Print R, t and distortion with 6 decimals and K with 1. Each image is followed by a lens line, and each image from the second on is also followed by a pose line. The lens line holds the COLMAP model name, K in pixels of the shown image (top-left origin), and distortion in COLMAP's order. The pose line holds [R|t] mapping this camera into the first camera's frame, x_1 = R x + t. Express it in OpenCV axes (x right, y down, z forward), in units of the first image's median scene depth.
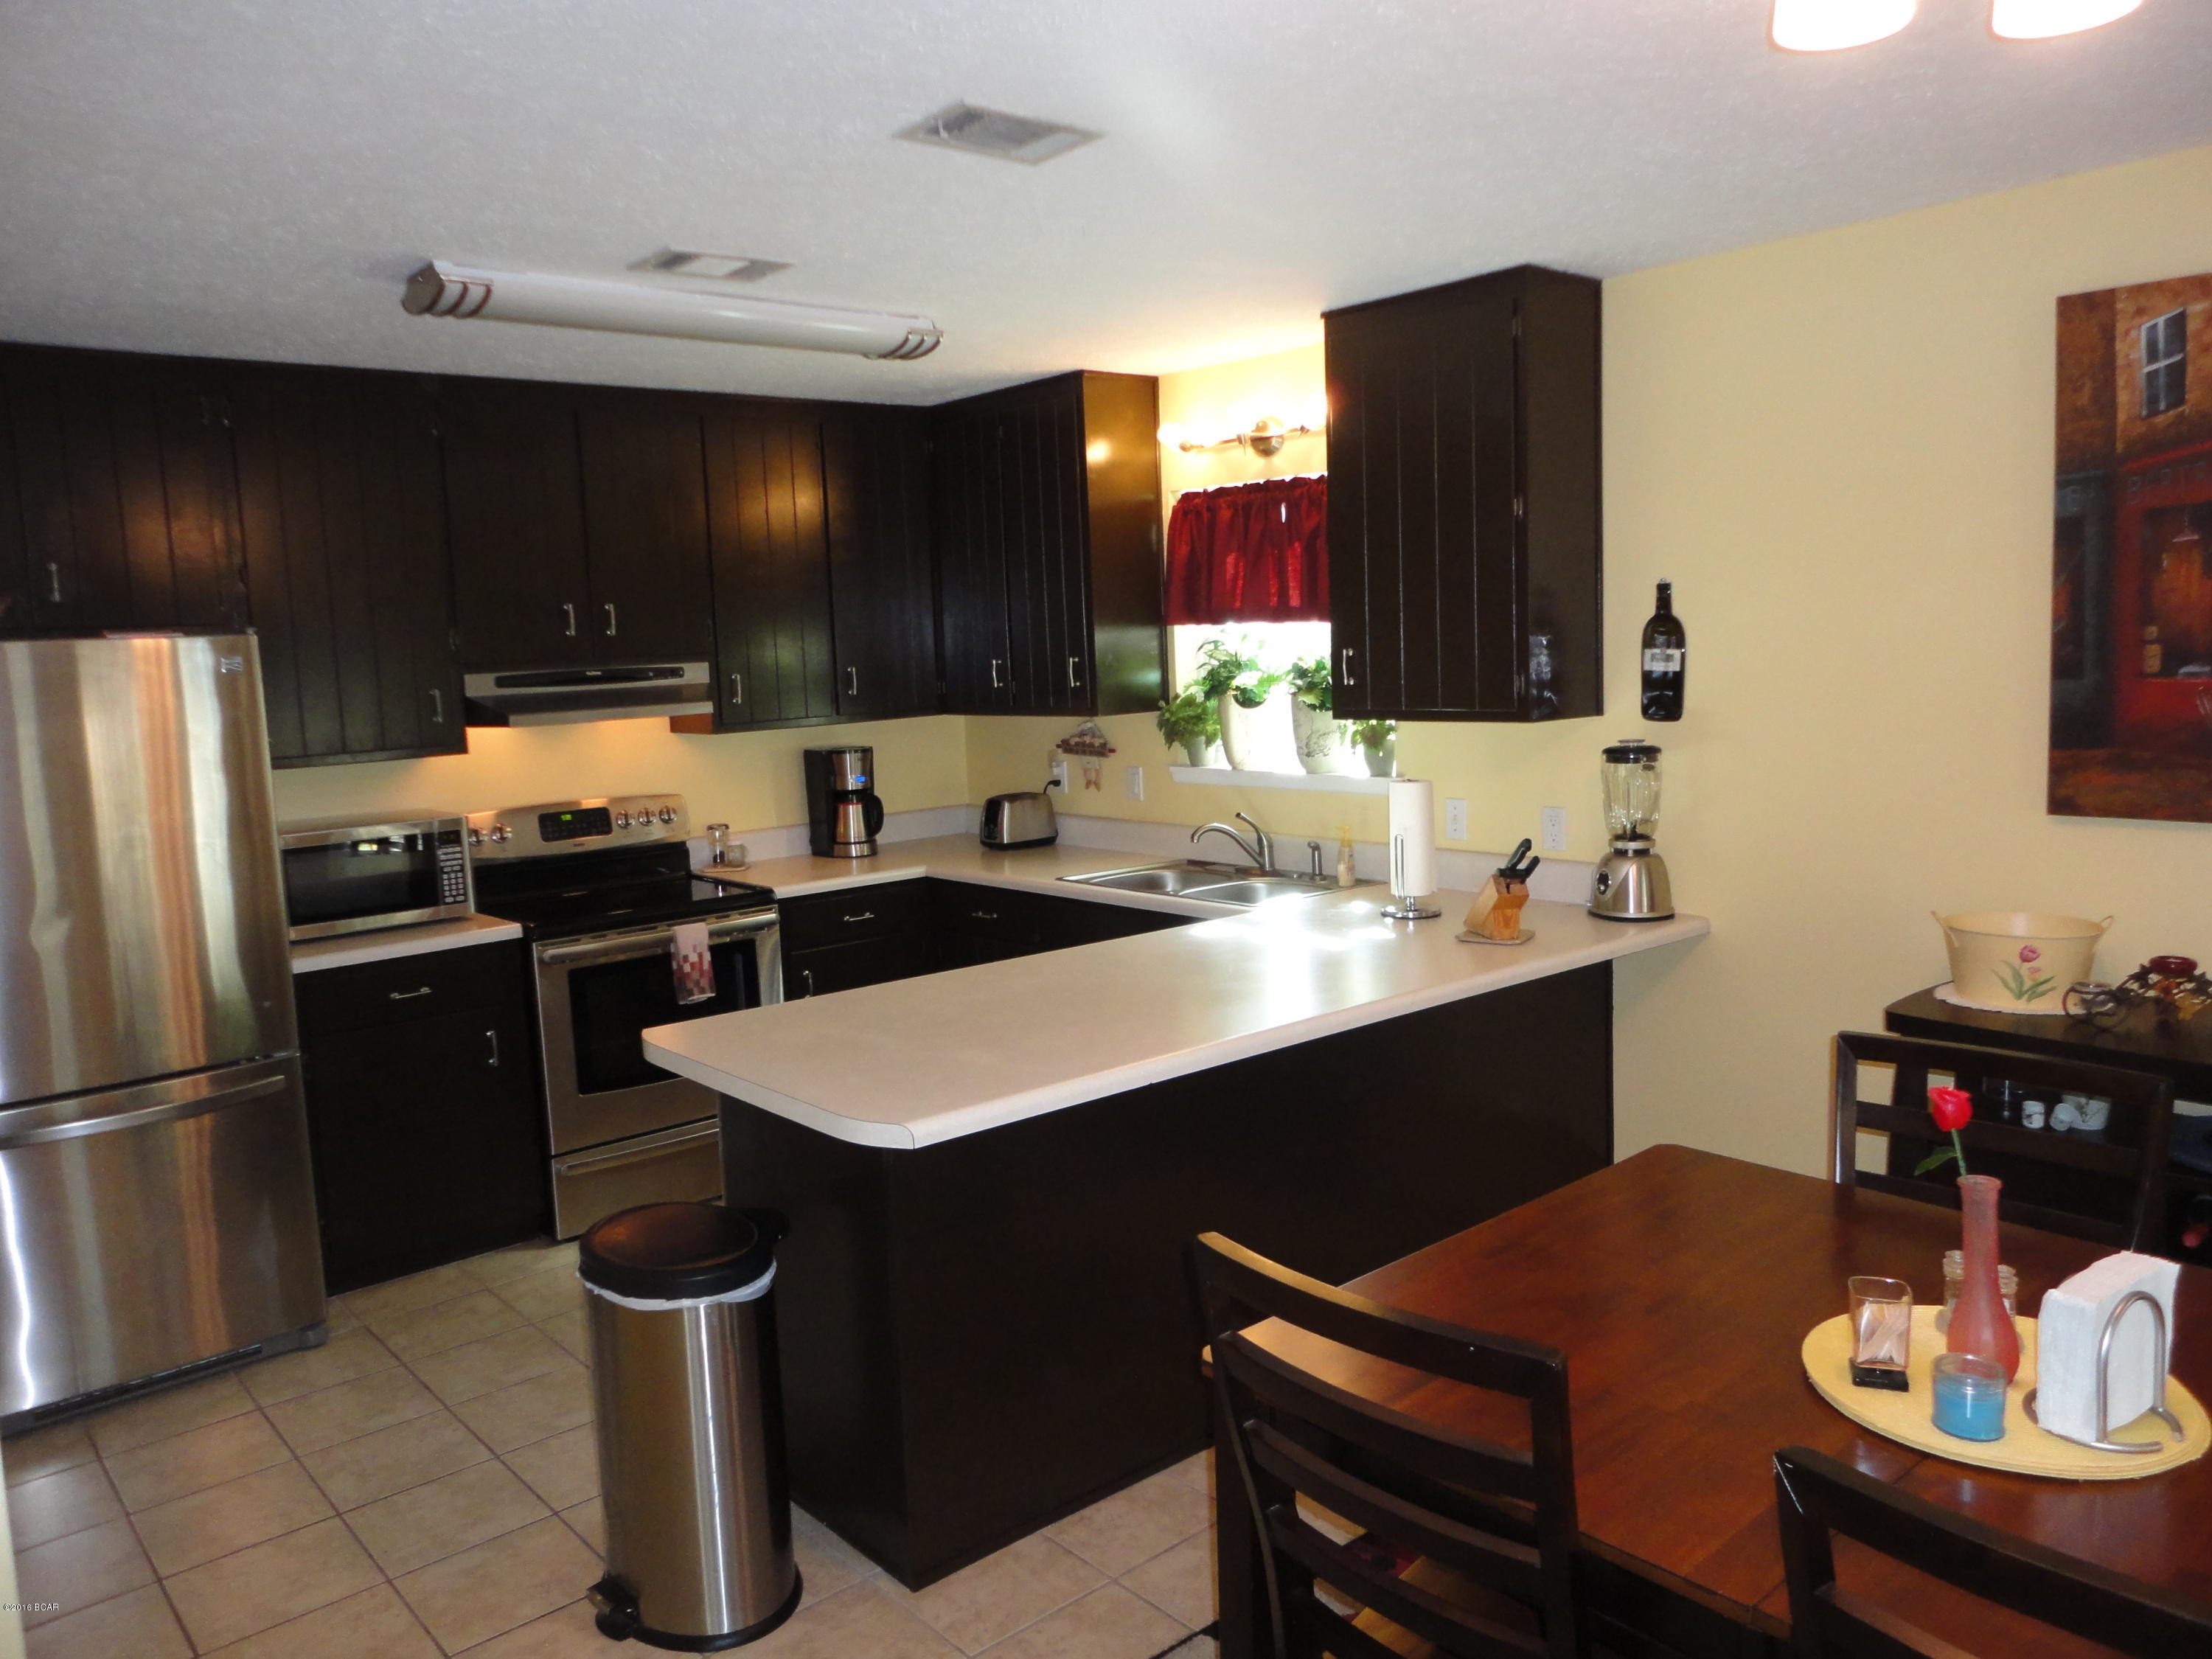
lens RADIAL K [[1579.5, 0, 1102.9], [0, 1579.5, 806.1], [0, 0, 1]] dist [-0.025477, 0.011701]
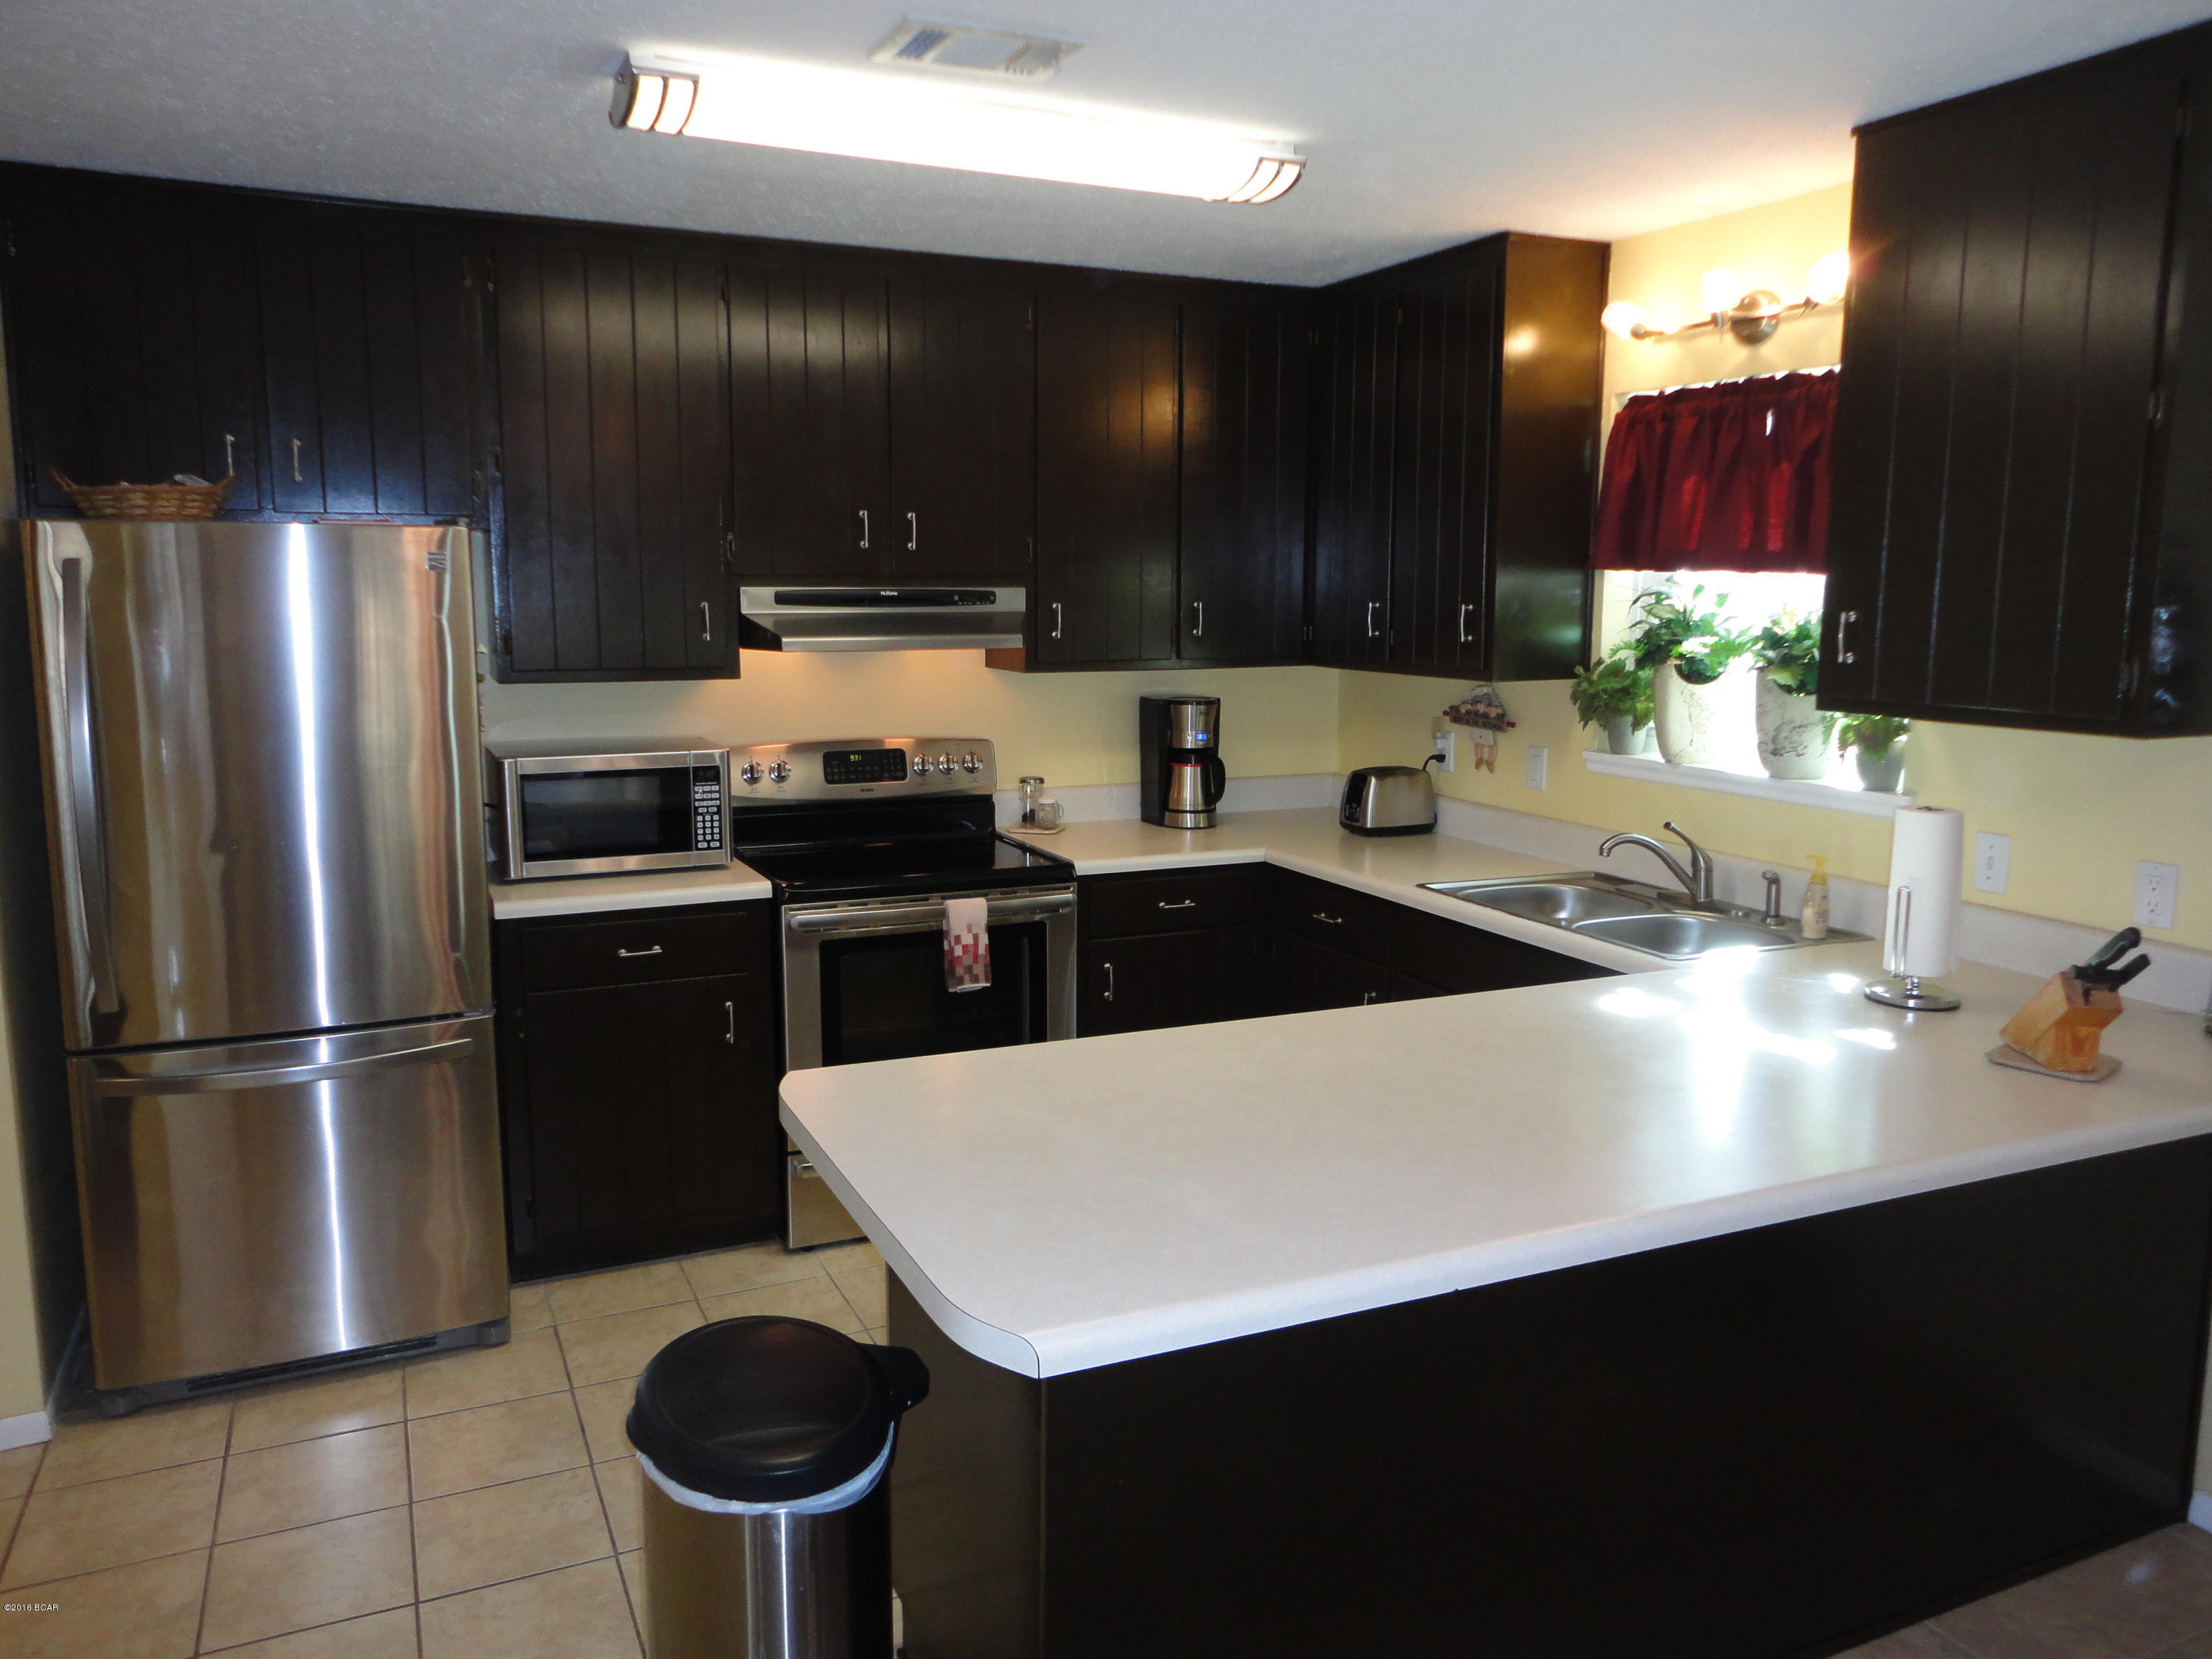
lens RADIAL K [[1579.5, 0, 1097.9], [0, 1579.5, 805.1], [0, 0, 1]] dist [-0.025477, 0.011701]
pose [[0.959979, 0.084715, -0.266952, 0.027036], [-0.074808, 0.996086, 0.047082, -0.020848], [0.269896, -0.025228, 0.962559, 0.225784]]
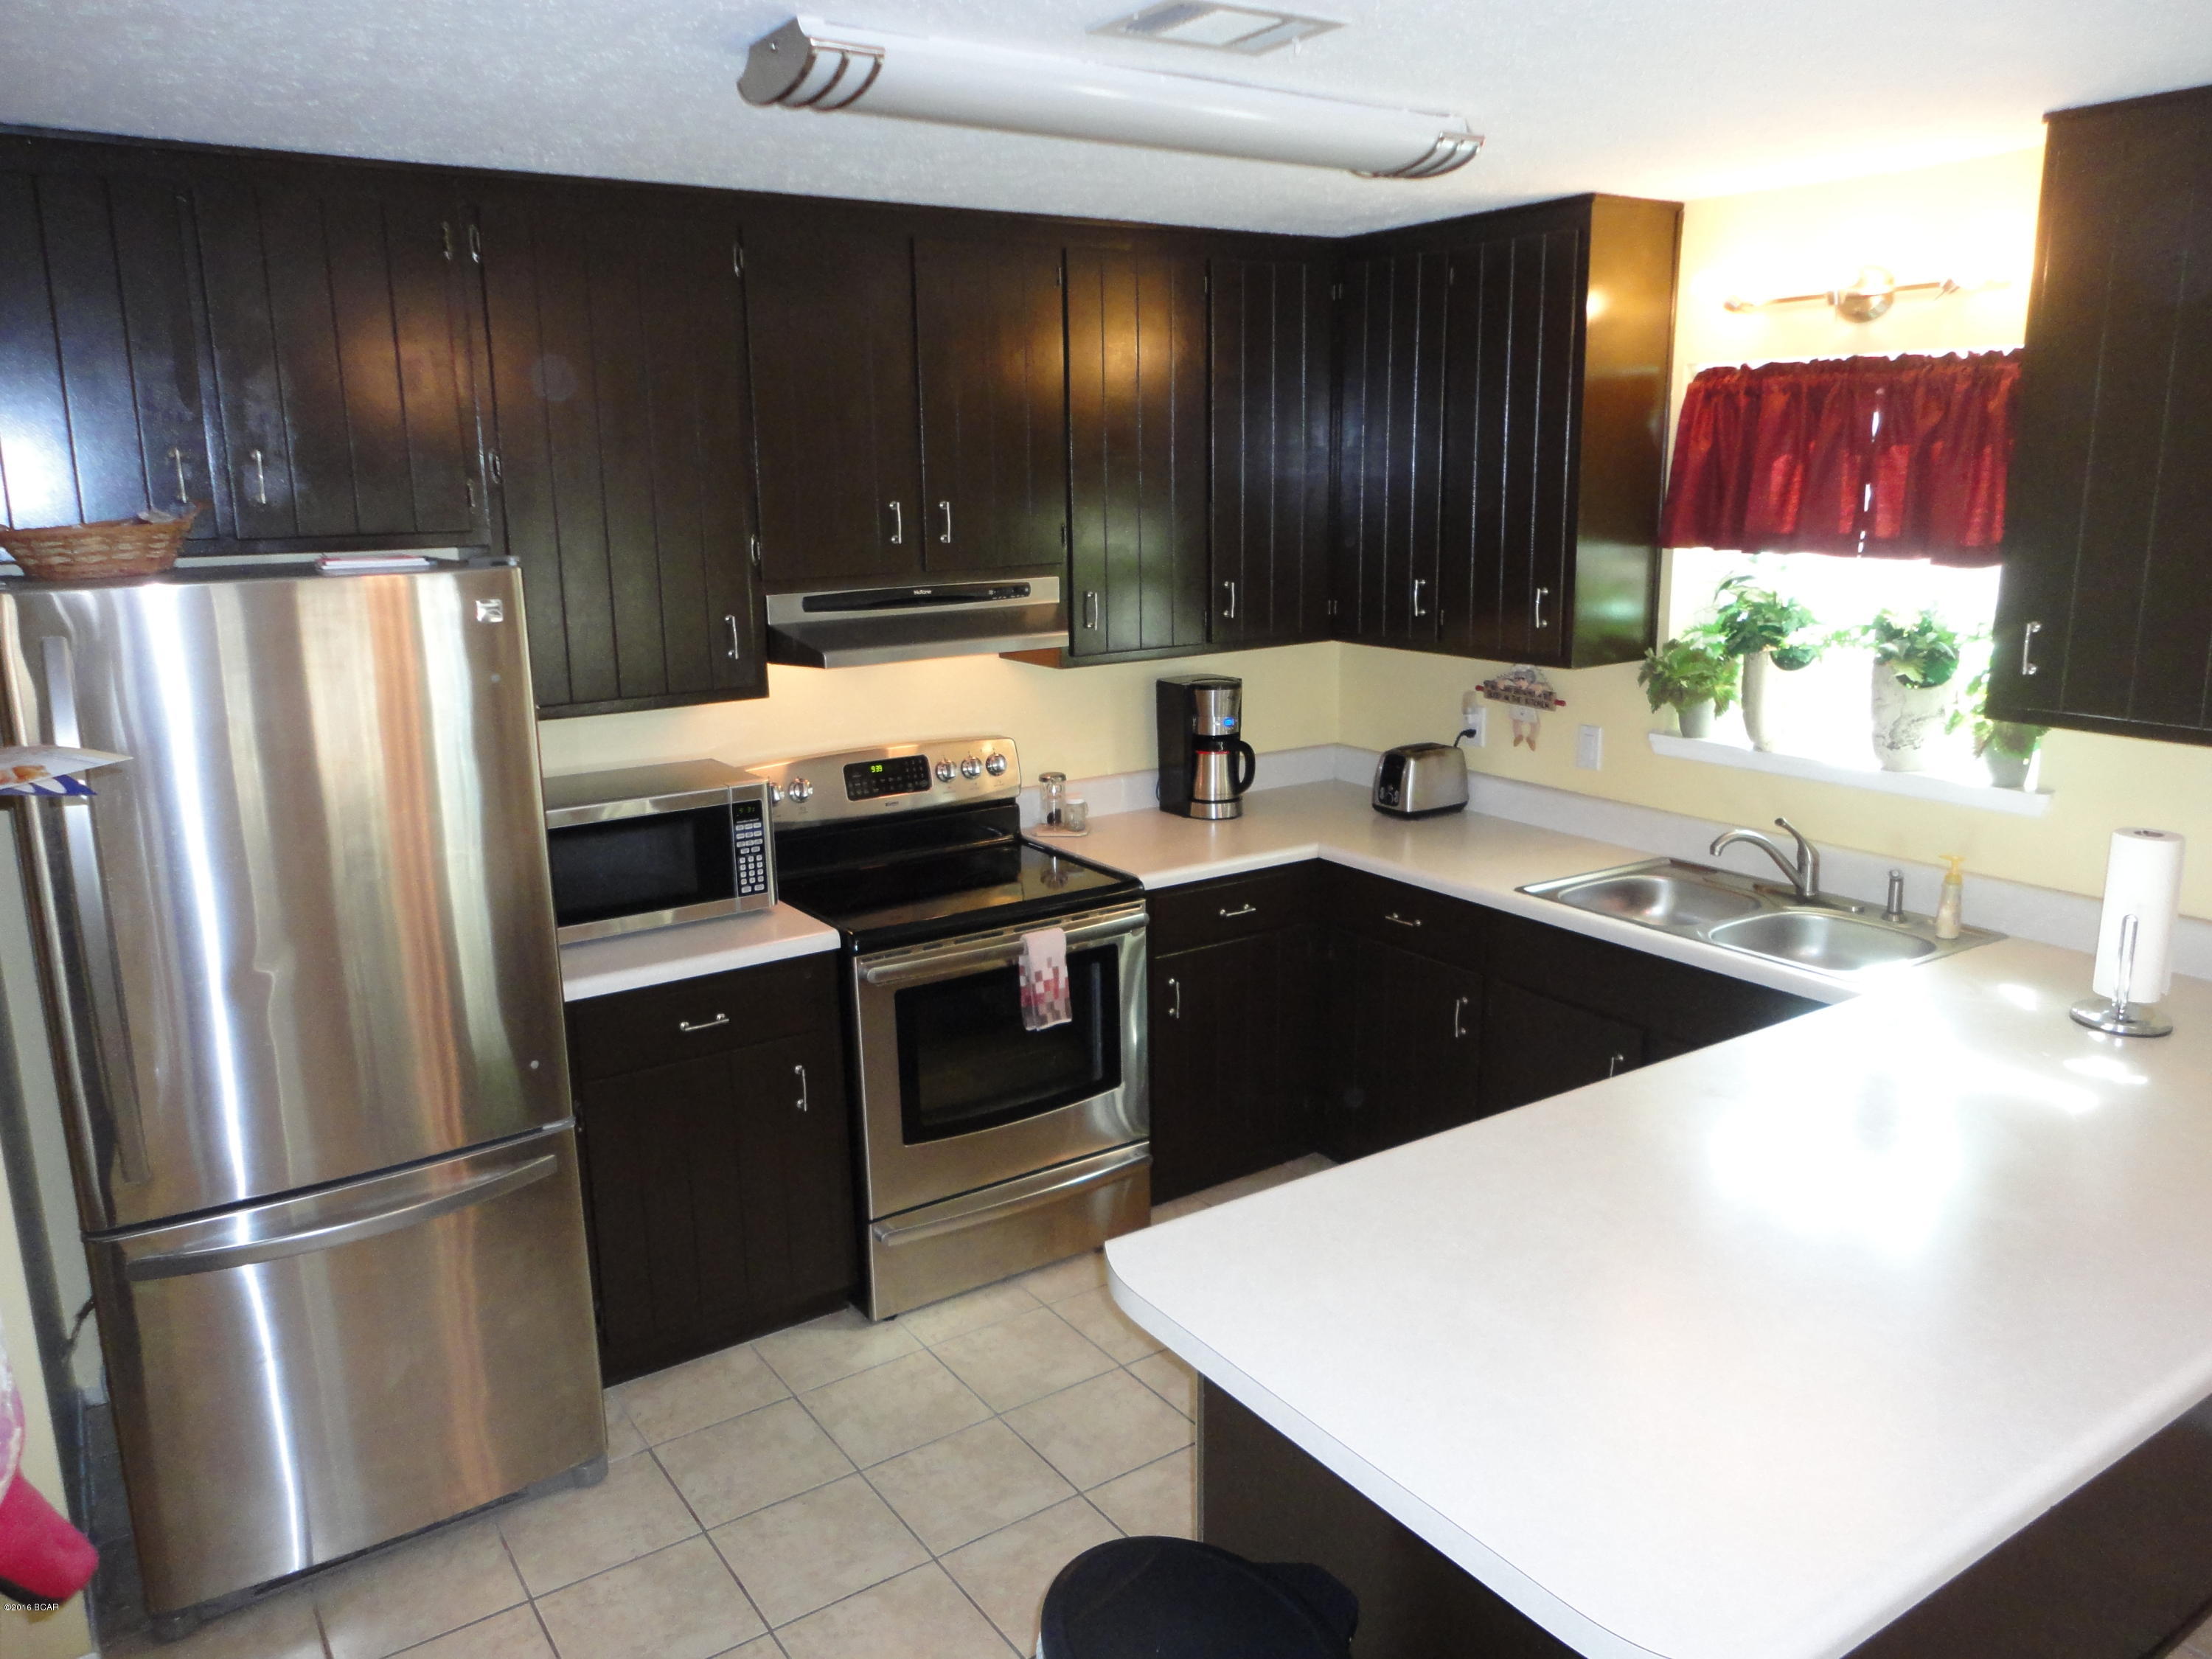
lens RADIAL K [[1579.5, 0, 1093.4], [0, 1579.5, 803.3], [0, 0, 1]] dist [-0.025477, 0.011701]
pose [[0.992175, 0.051572, -0.113706, -0.164042], [-0.038944, 0.993100, 0.110612, -0.078707], [0.118626, -0.105318, 0.987338, 0.262329]]
